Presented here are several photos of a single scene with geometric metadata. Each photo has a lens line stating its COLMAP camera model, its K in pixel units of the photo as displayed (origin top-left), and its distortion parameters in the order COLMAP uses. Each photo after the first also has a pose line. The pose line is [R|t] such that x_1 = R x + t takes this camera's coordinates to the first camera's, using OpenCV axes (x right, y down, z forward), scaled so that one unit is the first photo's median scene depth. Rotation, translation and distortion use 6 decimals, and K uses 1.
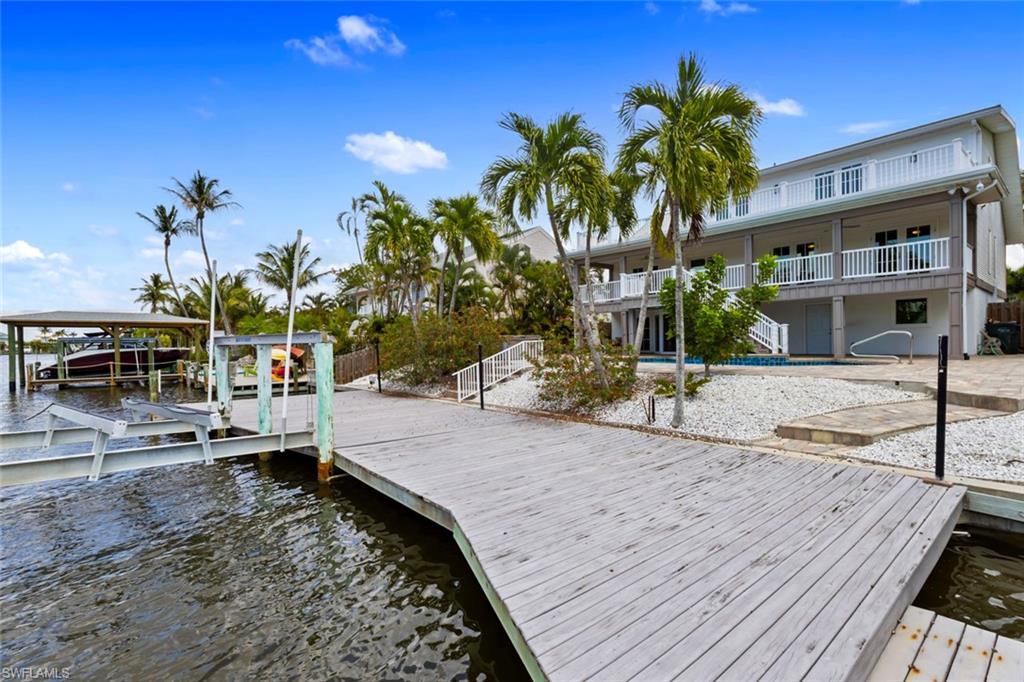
lens RADIAL K [[475.6, 0, 512.0], [0, 475.6, 341.0], [0, 0, 1]] dist [0.003087, -0.000132]
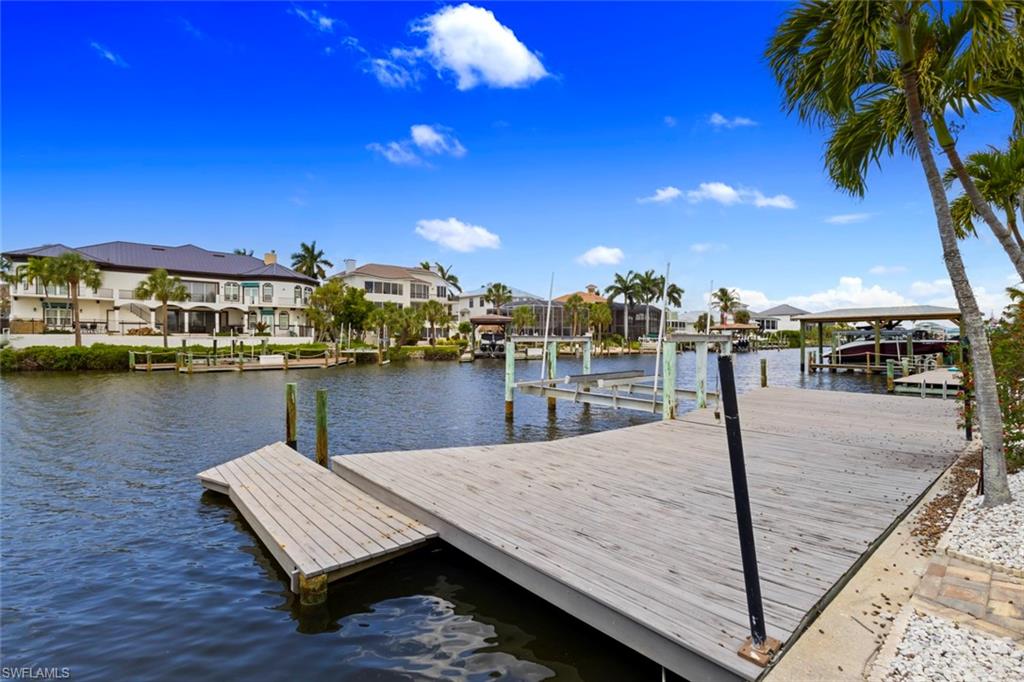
lens RADIAL K [[468.2, 0, 512.8], [0, 468.2, 330.0], [0, 0, 1]] dist [0.000765, 0.000343]
pose [[0.011977, -0.005798, -0.999911, 1.076416], [0.005134, 0.999970, -0.005737, -0.029339], [0.999915, -0.005065, 0.012007, 0.572658]]
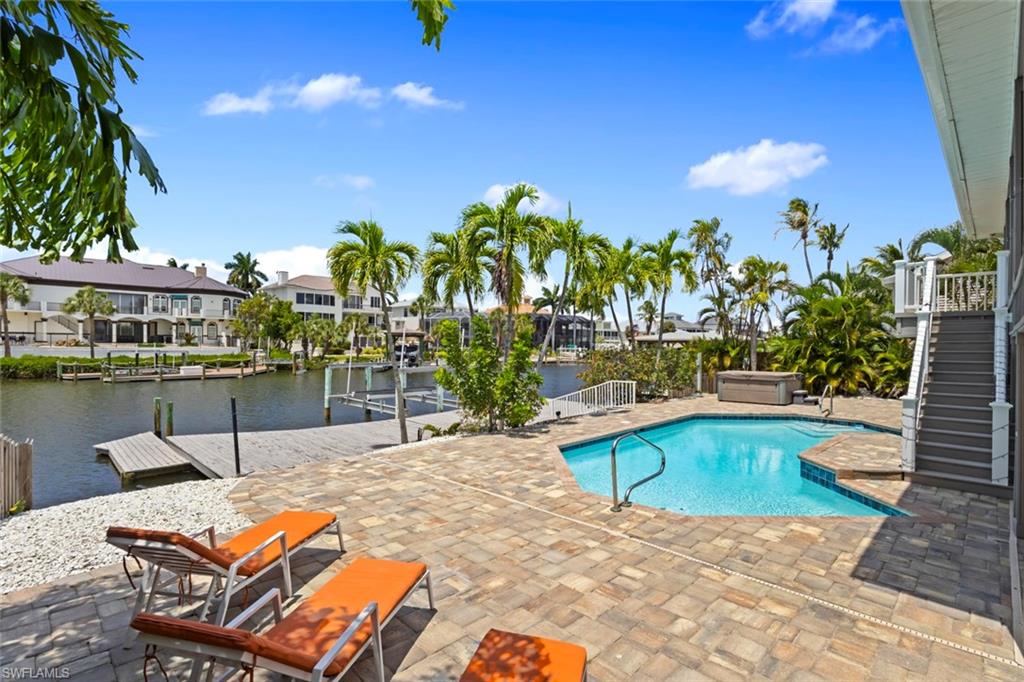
lens RADIAL K [[475.6, 0, 512.0], [0, 475.6, 341.0], [0, 0, 1]] dist [0.003087, -0.000132]
pose [[0.086800, 0.010539, -0.996170, 2.185280], [-0.005405, 0.999934, 0.010108, -0.192409], [0.996211, 0.004507, 0.086851, 1.469886]]
